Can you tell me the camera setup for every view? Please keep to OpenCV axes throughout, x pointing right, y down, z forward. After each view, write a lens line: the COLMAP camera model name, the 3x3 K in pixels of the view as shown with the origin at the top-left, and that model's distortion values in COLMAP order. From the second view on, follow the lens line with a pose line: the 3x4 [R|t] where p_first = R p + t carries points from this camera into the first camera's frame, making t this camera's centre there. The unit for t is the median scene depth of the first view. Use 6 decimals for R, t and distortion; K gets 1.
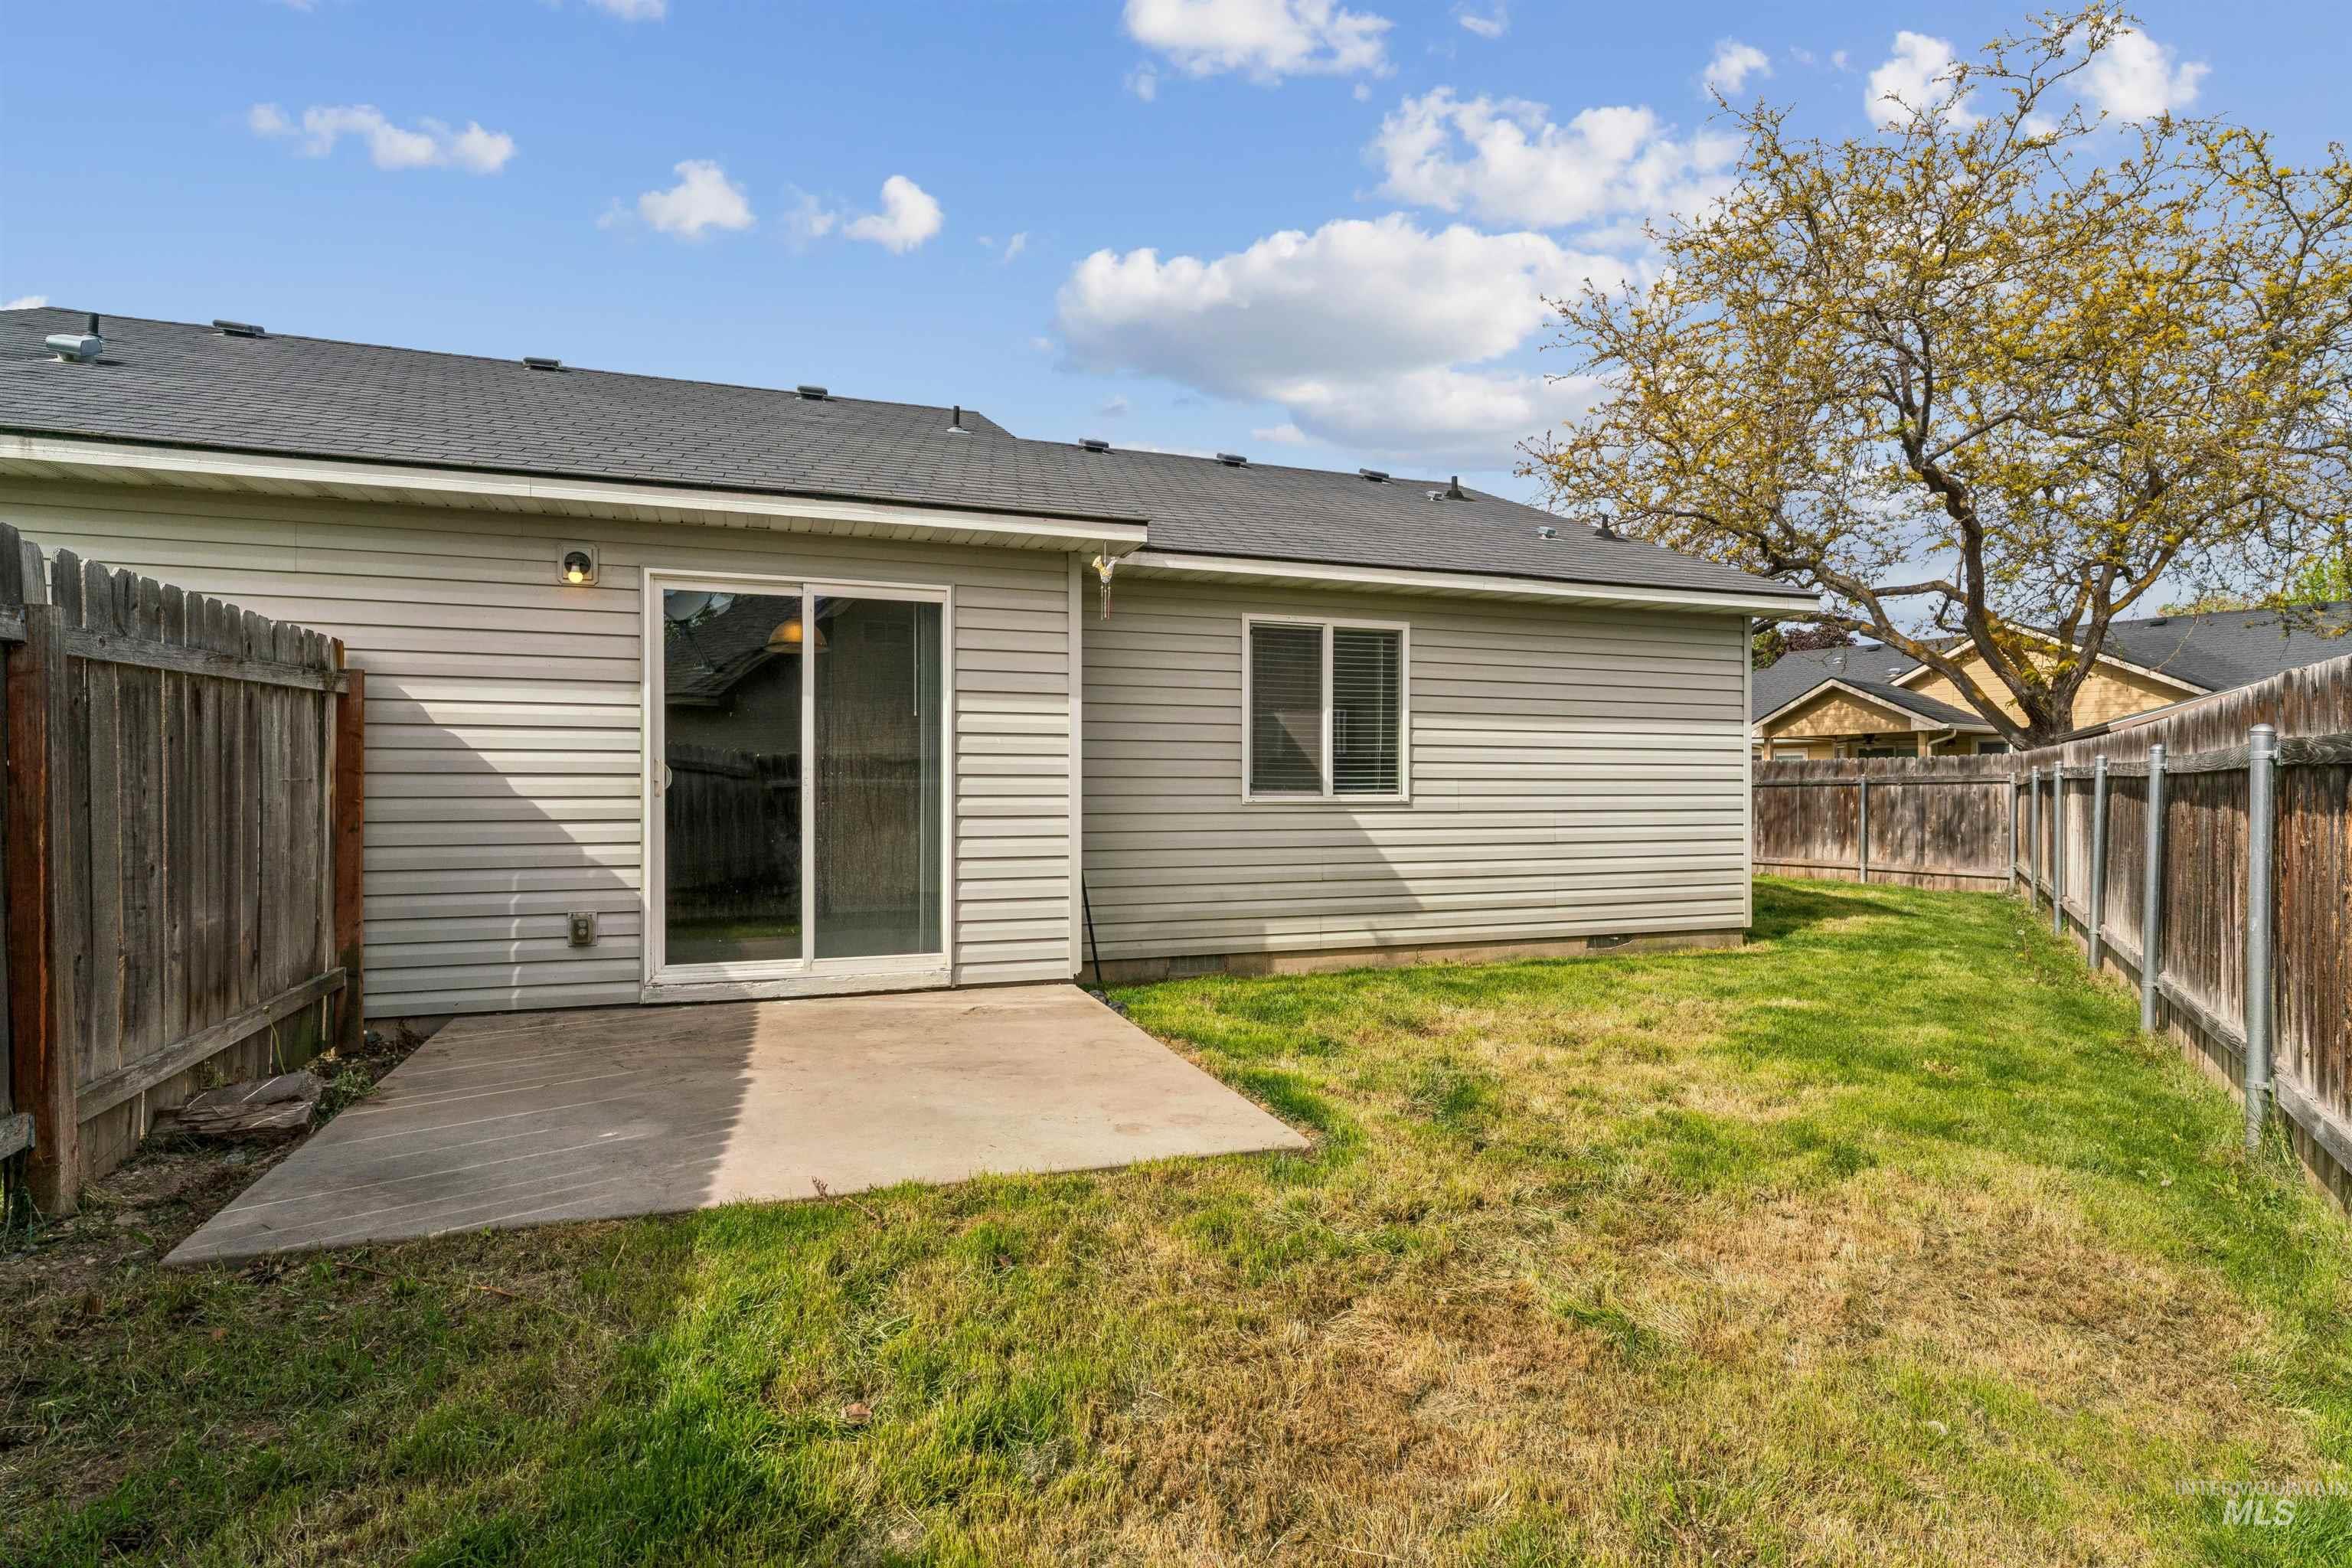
lens RADIAL K [[1168.2, 0, 1179.2], [0, 1168.2, 795.4], [0, 0, 1]] dist [-0.001653, -0.000439]
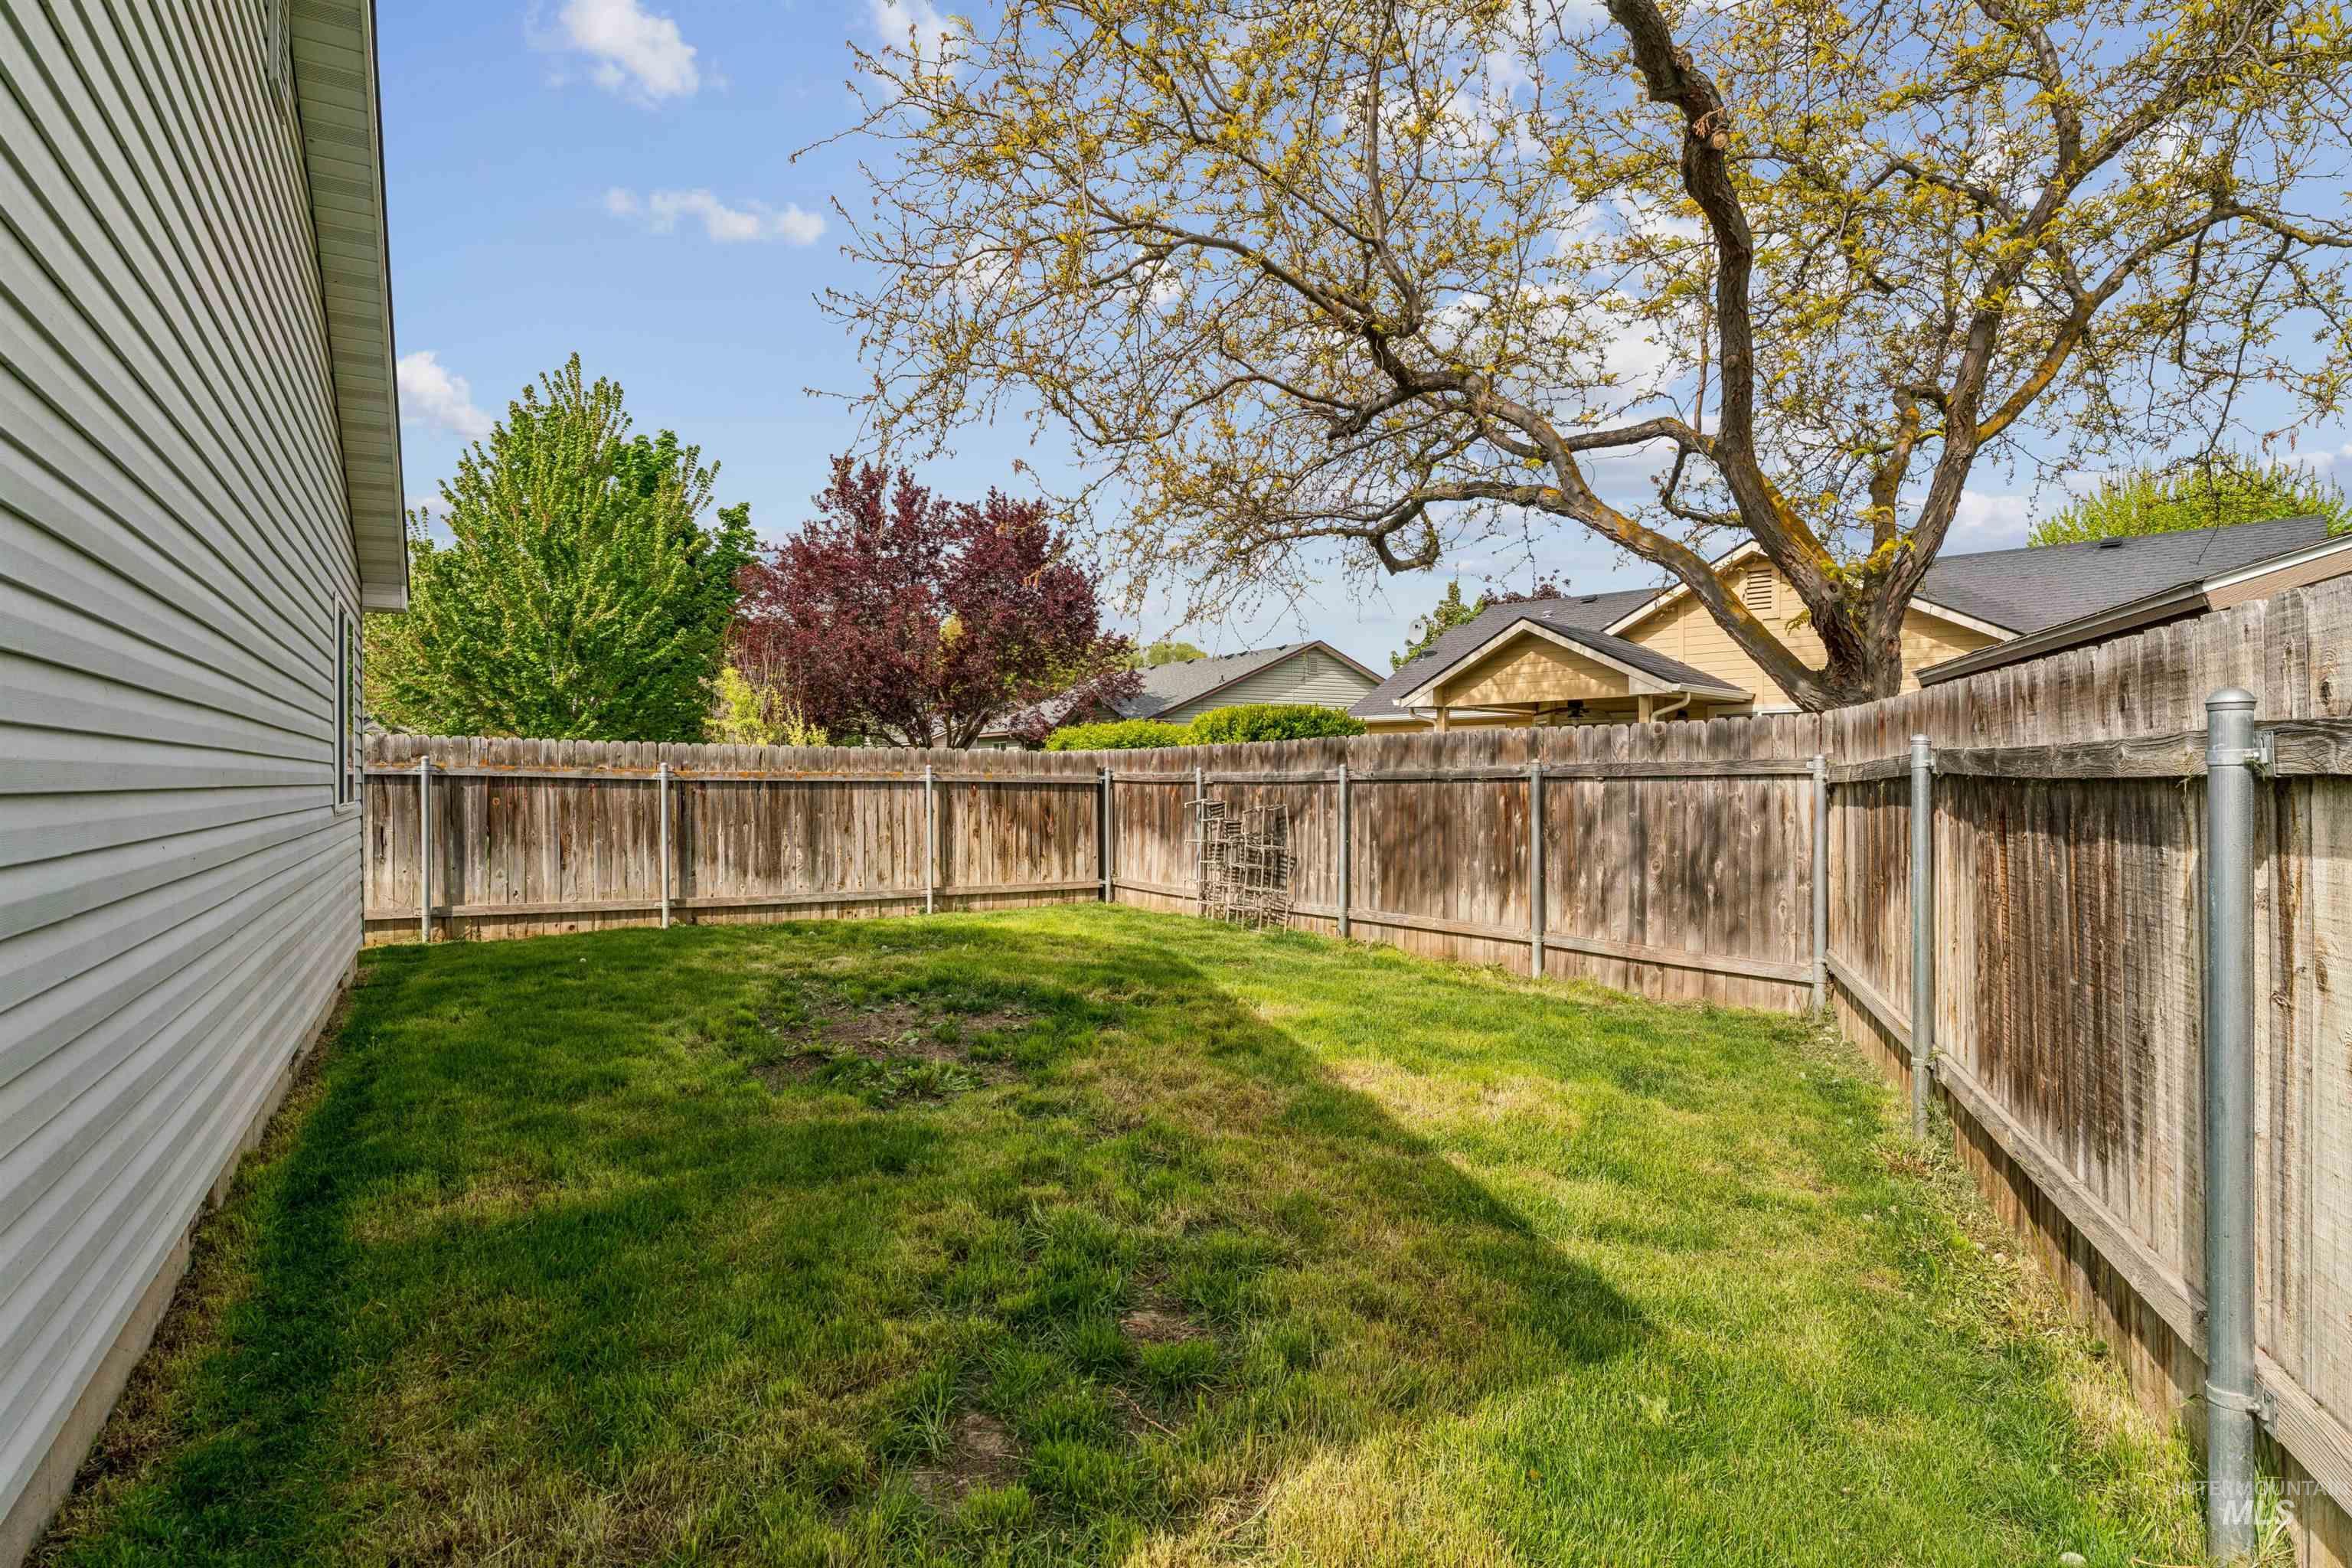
lens RADIAL K [[1219.2, 0, 1173.6], [0, 1219.2, 774.4], [0, 0, 1]] dist [-0.000713, 0.000058]
pose [[0.980921, -0.001365, 0.194401, 0.332618], [0.002471, 0.999982, -0.005451, -0.009126], [-0.194390, 0.005828, 0.980907, 0.517932]]
